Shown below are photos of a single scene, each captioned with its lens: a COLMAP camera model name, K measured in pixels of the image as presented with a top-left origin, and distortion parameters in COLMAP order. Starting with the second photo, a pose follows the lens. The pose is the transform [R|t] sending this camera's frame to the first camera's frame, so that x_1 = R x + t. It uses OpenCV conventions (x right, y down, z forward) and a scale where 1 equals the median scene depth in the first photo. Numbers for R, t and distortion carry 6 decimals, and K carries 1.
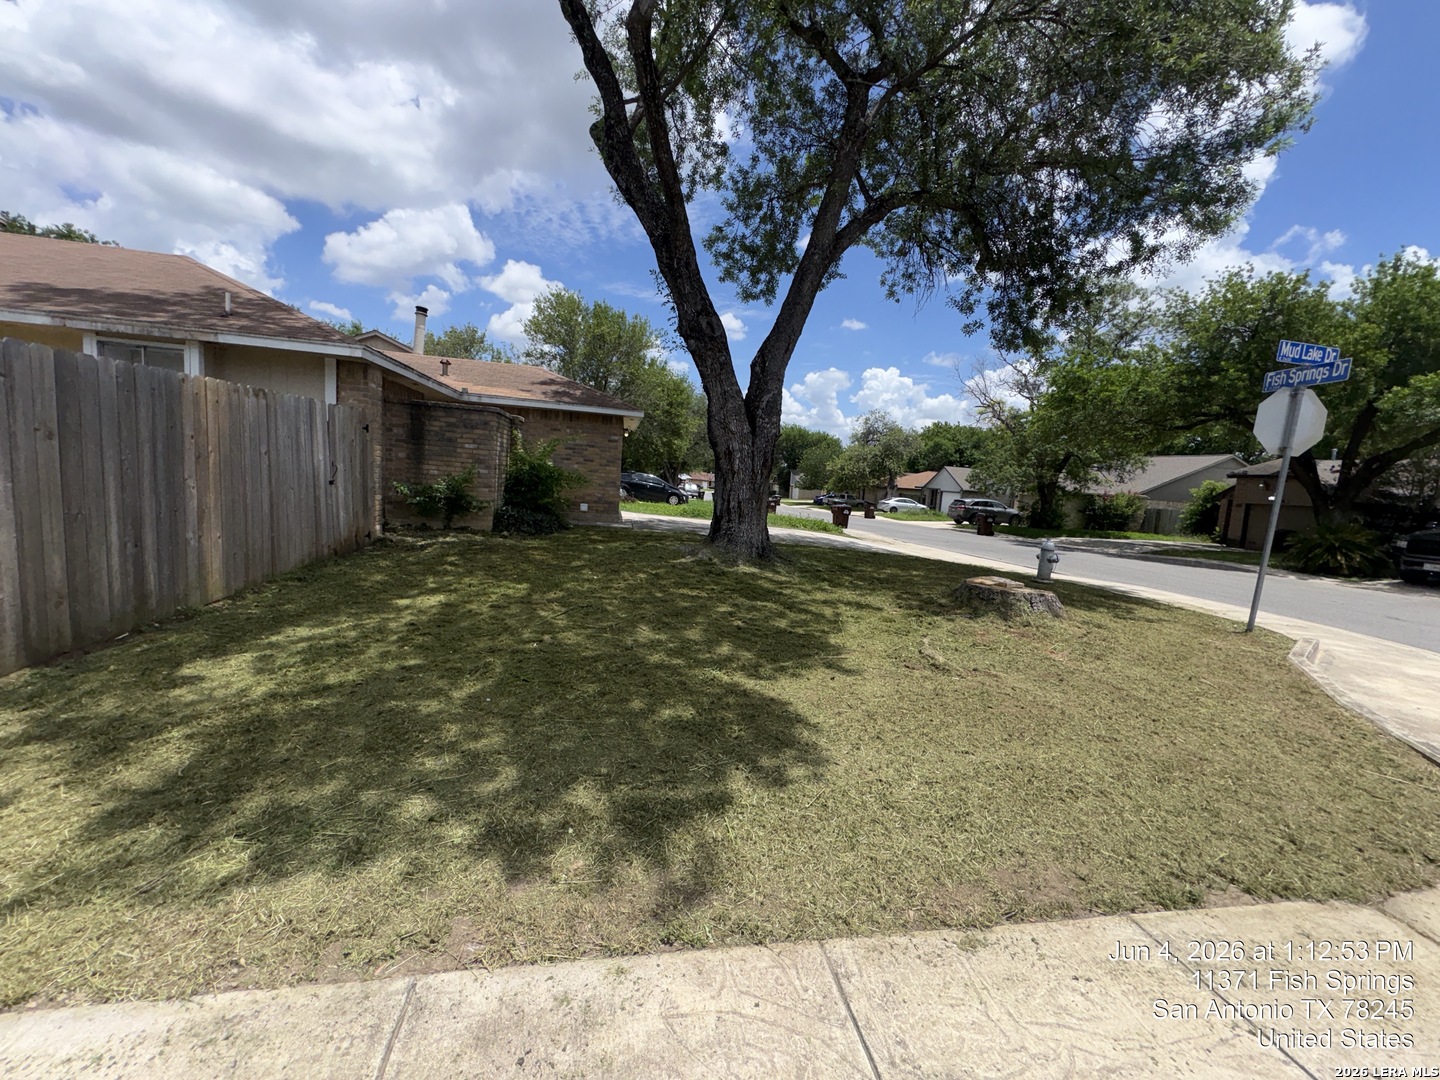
lens RADIAL K [[568.4, 0, 717.4], [0, 568.4, 542.2], [0, 0, 1]] dist [-0.000255, 0.000258]
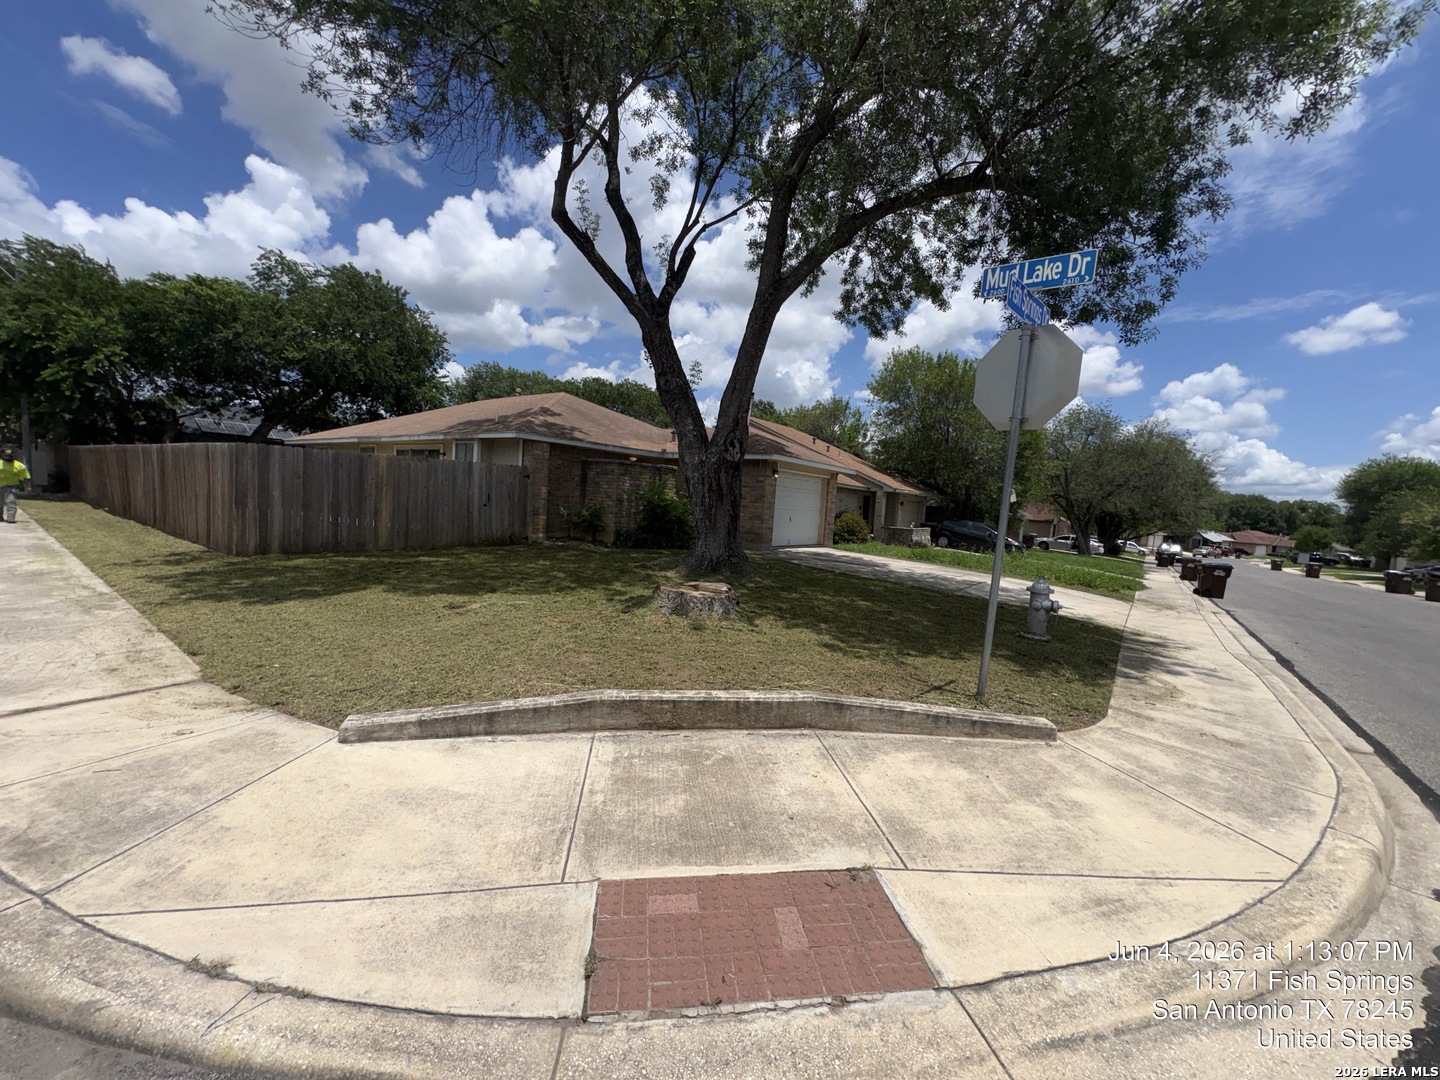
lens RADIAL K [[568.4, 0, 717.4], [0, 568.4, 542.2], [0, 0, 1]] dist [-0.000255, 0.000258]
pose [[0.672123, 0.027237, -0.739939, 0.922011], [-0.103921, 0.992902, -0.057848, 0.034369], [0.733111, 0.115776, 0.670182, 0.240869]]
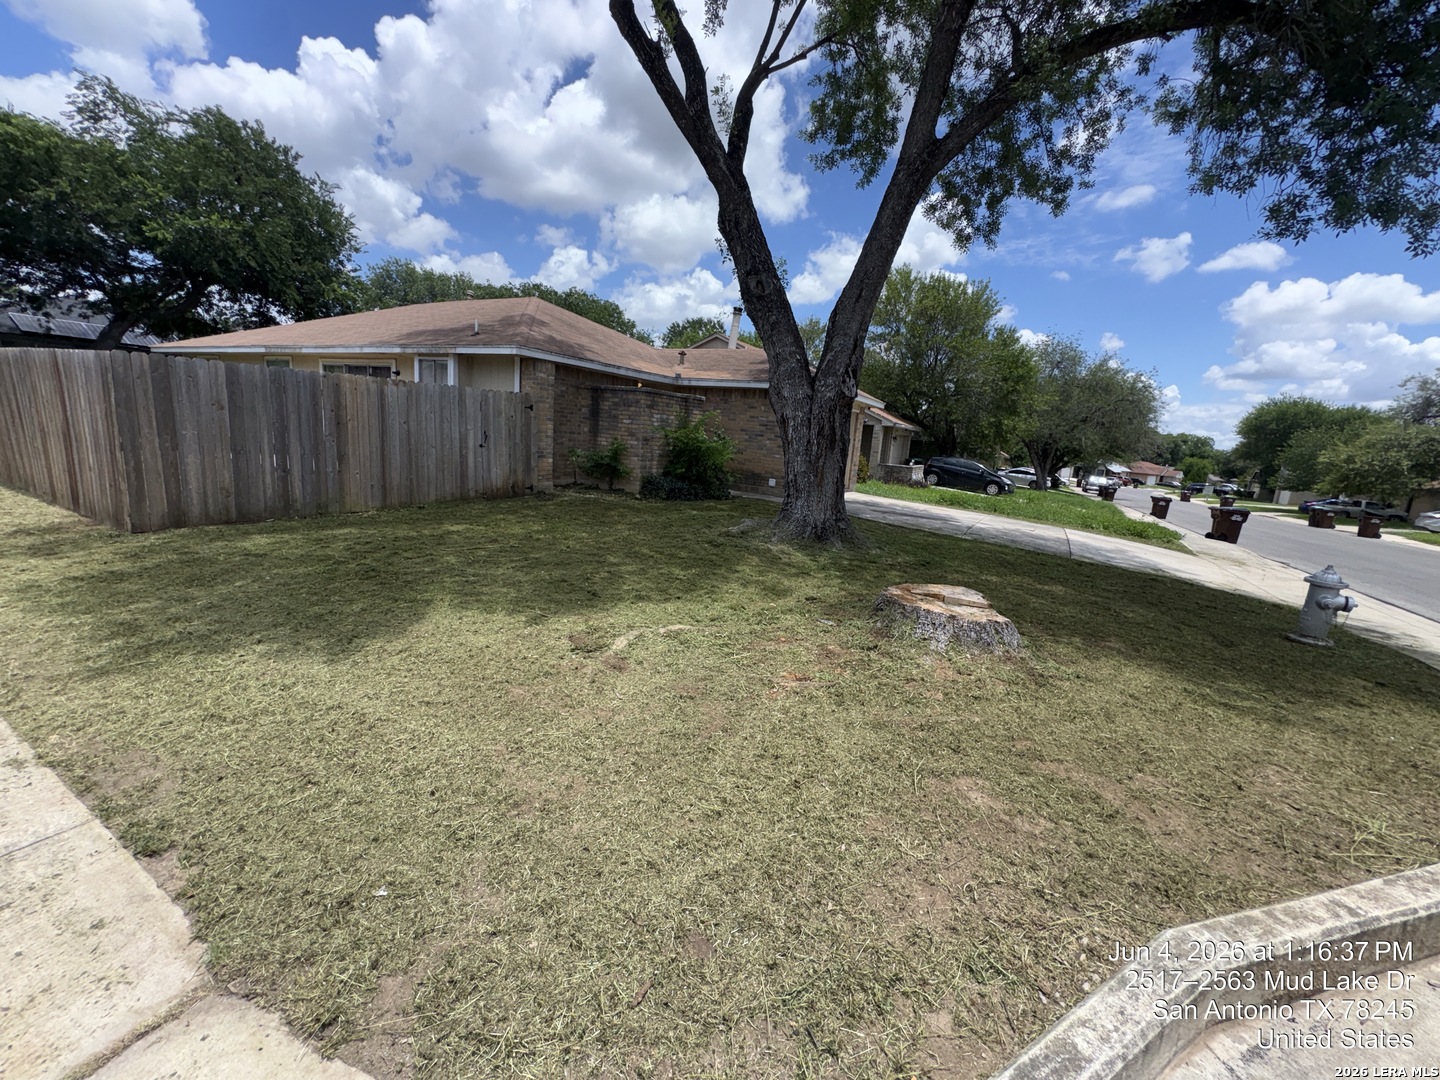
lens RADIAL K [[568.4, 0, 717.4], [0, 568.4, 542.2], [0, 0, 1]] dist [-0.000255, 0.000258]
pose [[0.765803, 0.113057, -0.633060, 0.519974], [-0.099771, 0.993393, 0.056717, -0.004141], [0.635289, 0.019727, 0.772022, 0.215537]]
